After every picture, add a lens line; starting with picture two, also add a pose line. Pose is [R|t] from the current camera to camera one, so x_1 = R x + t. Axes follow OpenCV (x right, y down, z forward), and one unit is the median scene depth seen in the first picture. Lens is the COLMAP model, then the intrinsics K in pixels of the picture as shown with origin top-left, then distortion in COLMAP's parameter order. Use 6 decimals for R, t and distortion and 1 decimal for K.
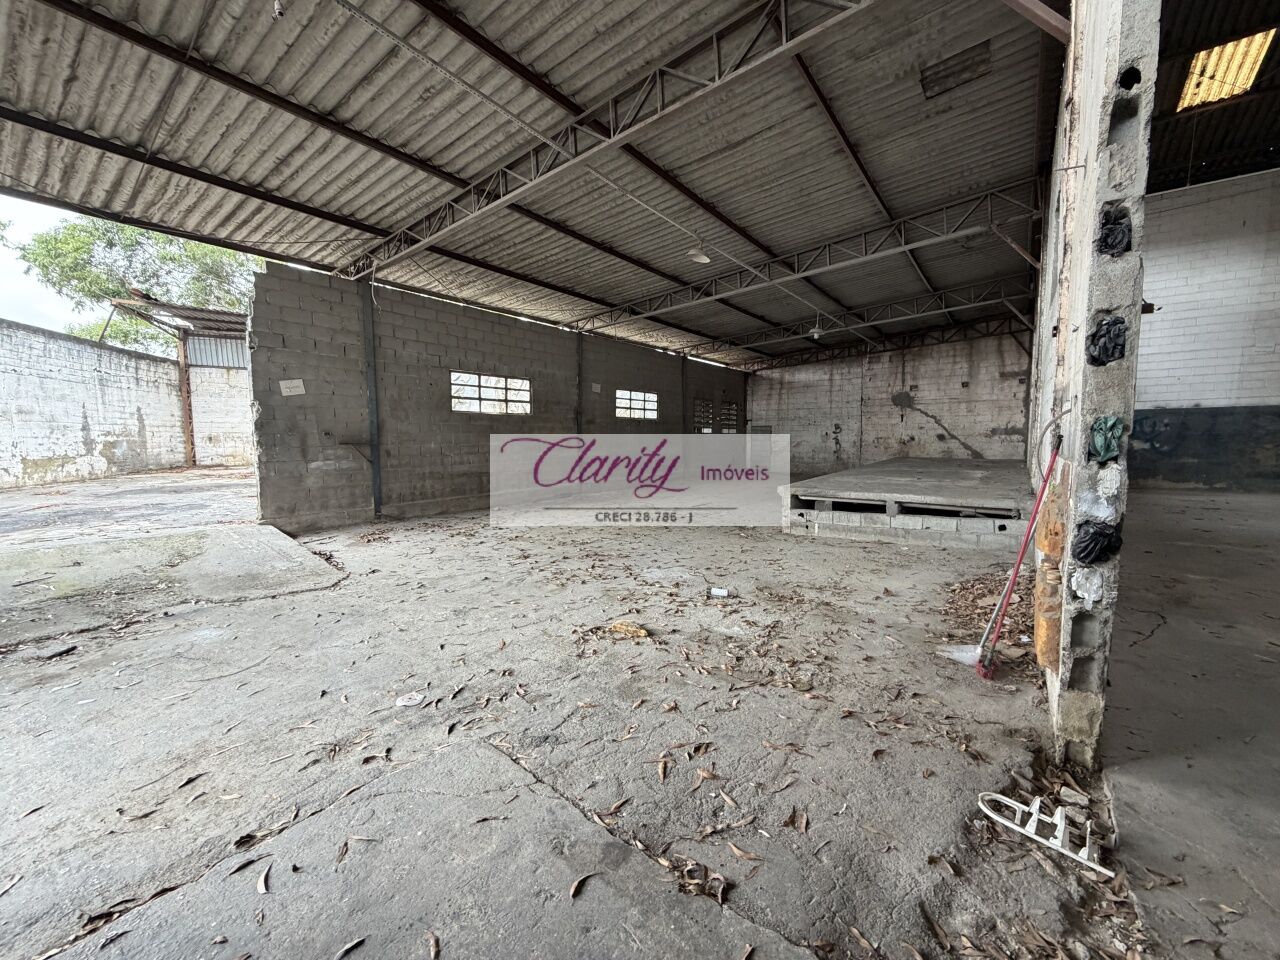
lens RADIAL K [[515.0, 0, 640.0], [0, 515.0, 480.0], [0, 0, 1]] dist [-0.003040, -0.000504]
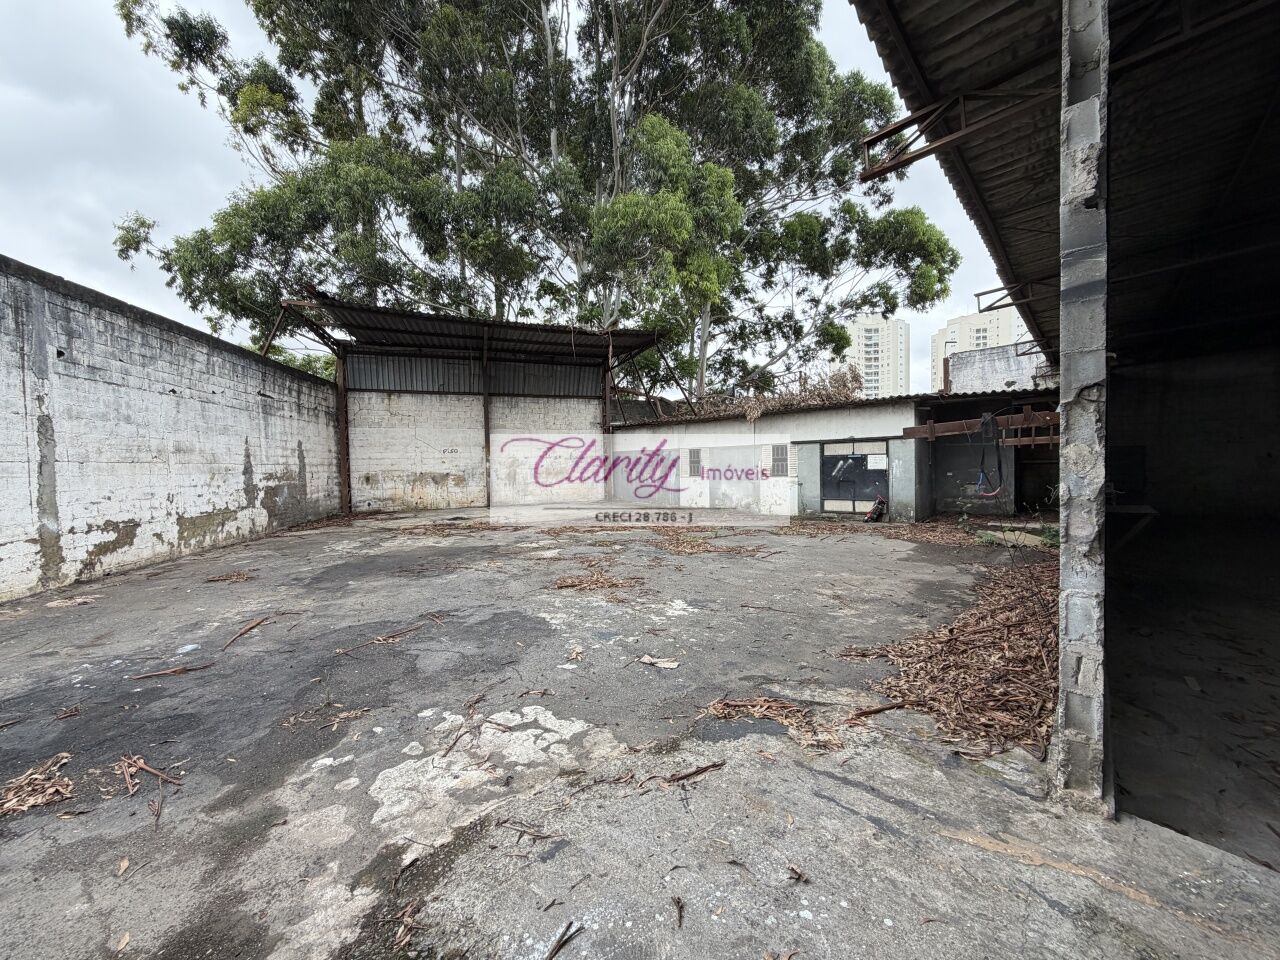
lens RADIAL K [[515.0, 0, 640.0], [0, 515.0, 480.0], [0, 0, 1]] dist [-0.003040, -0.000504]
pose [[0.995674, -0.015944, -0.091537, -0.418101], [0.011203, 0.998580, -0.052072, -0.039465], [0.092237, 0.050822, 0.994439, 0.292977]]
